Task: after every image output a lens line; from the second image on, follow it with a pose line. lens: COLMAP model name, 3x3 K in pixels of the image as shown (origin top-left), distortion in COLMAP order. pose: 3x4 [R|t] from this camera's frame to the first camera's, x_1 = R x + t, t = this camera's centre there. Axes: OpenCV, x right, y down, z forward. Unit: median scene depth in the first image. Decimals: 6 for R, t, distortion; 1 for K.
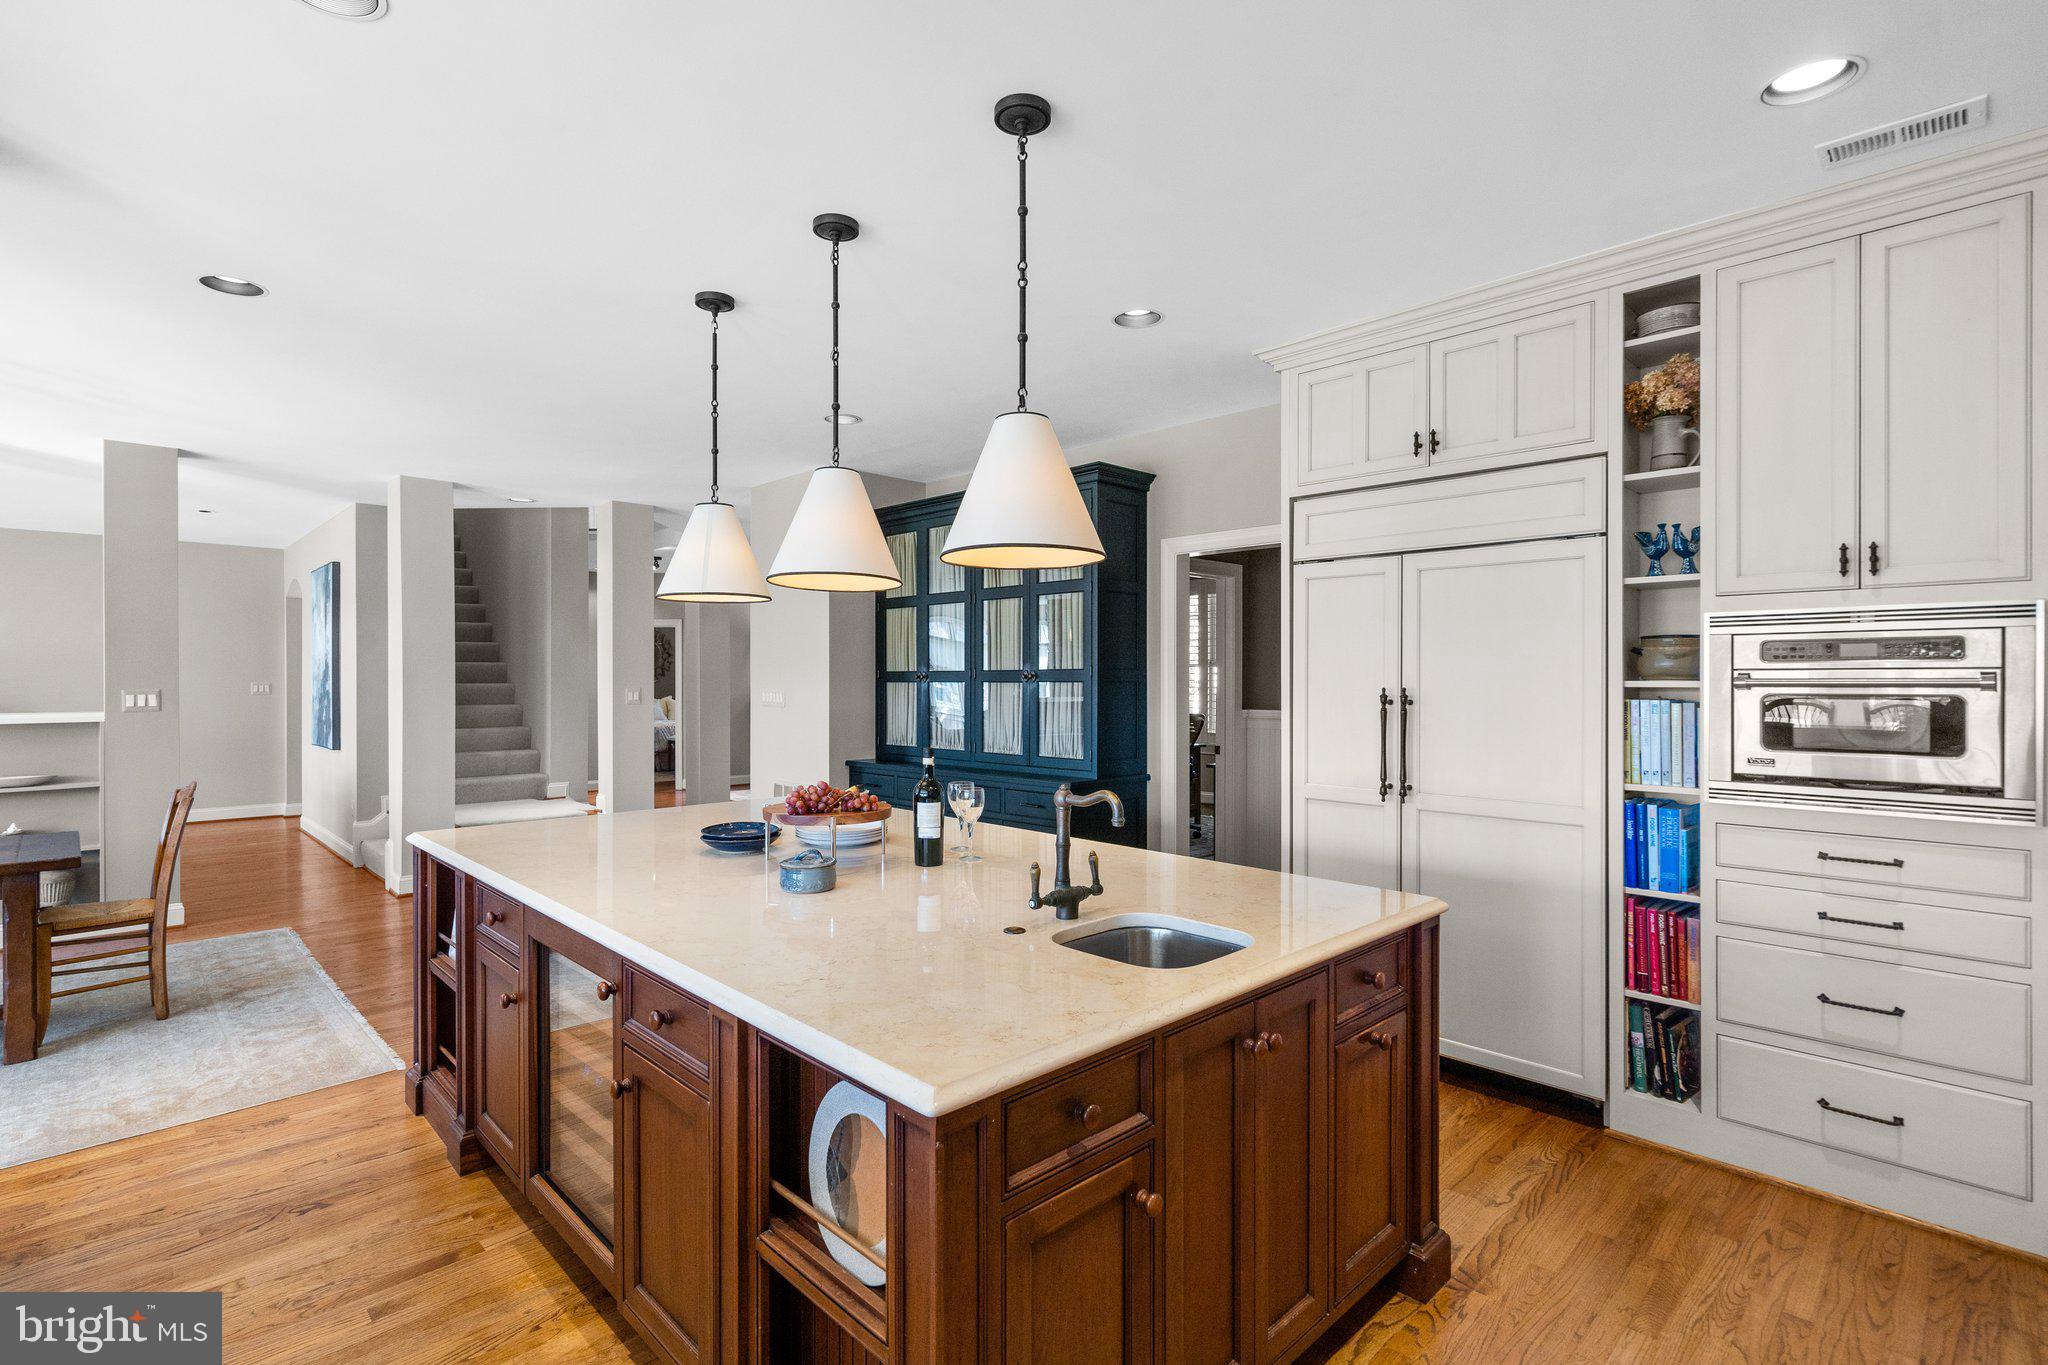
lens RADIAL K [[949.2, 0, 1080.0], [0, 949.2, 681.8], [0, 0, 1]] dist [-0.040908, 0.000063]
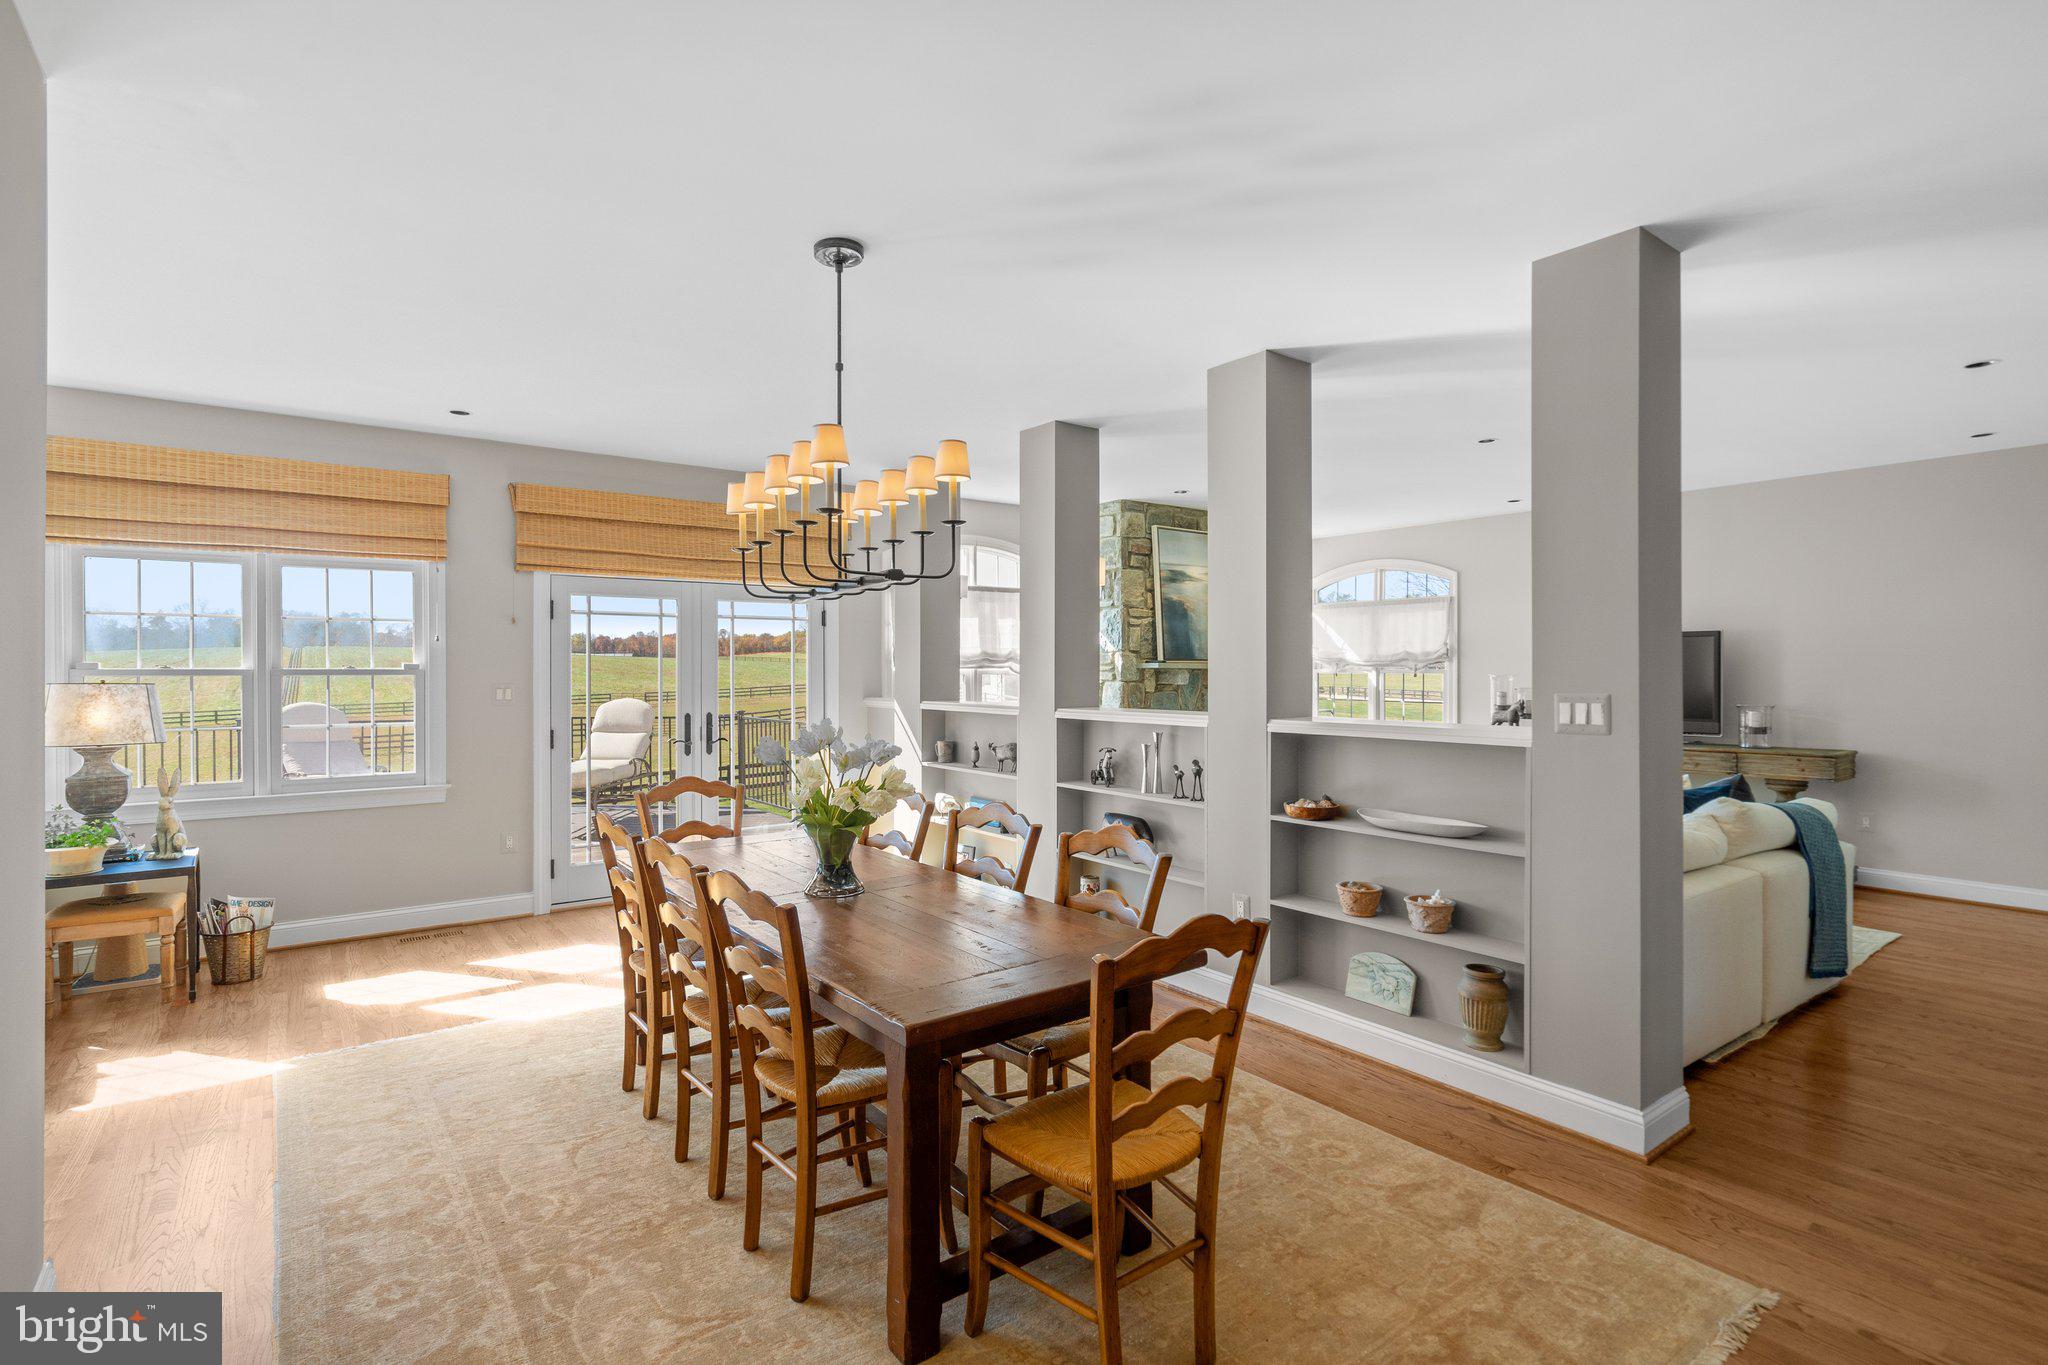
lens RADIAL K [[984.4, 0, 1007.8], [0, 984.4, 668.7], [0, 0, 1]] dist [-0.000008, 0.000031]
pose [[-0.184804, -0.000580, -0.982775, -0.584912], [-0.003331, 0.999994, 0.000036, -0.006711], [0.982770, 0.003280, -0.184805, 1.125282]]
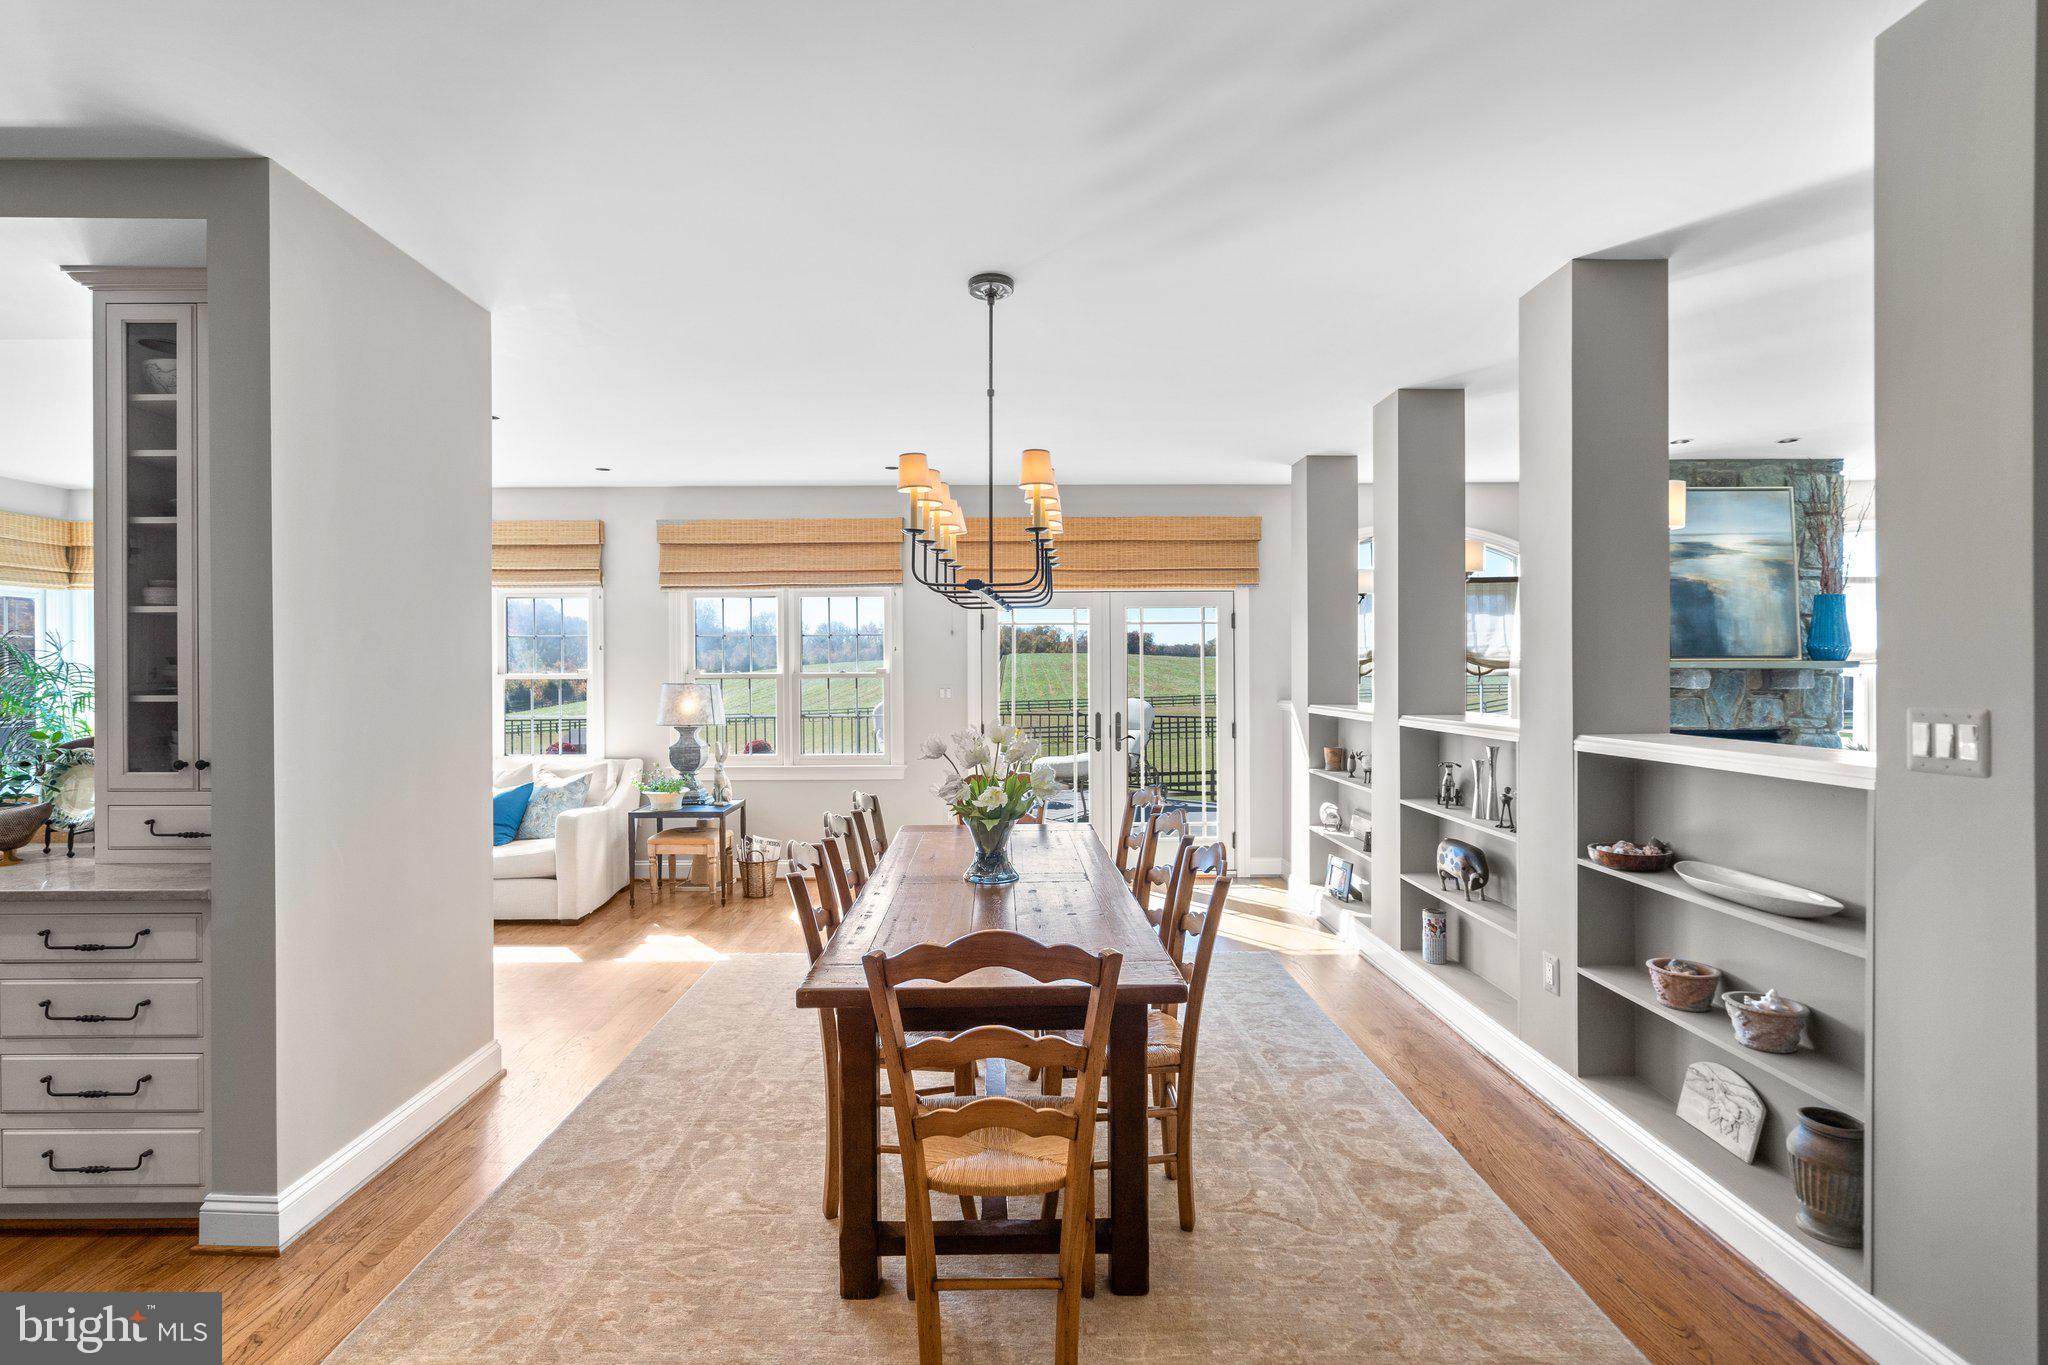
lens RADIAL K [[966.1, 0, 994.9], [0, 966.1, 675.0], [0, 0, 1]] dist [-0.000539, 0.000119]
pose [[-0.734976, 0.005403, -0.678071, -0.783307], [0.002432, 0.999983, 0.005333, -0.008755], [0.678089, 0.002271, -0.734977, 1.486086]]
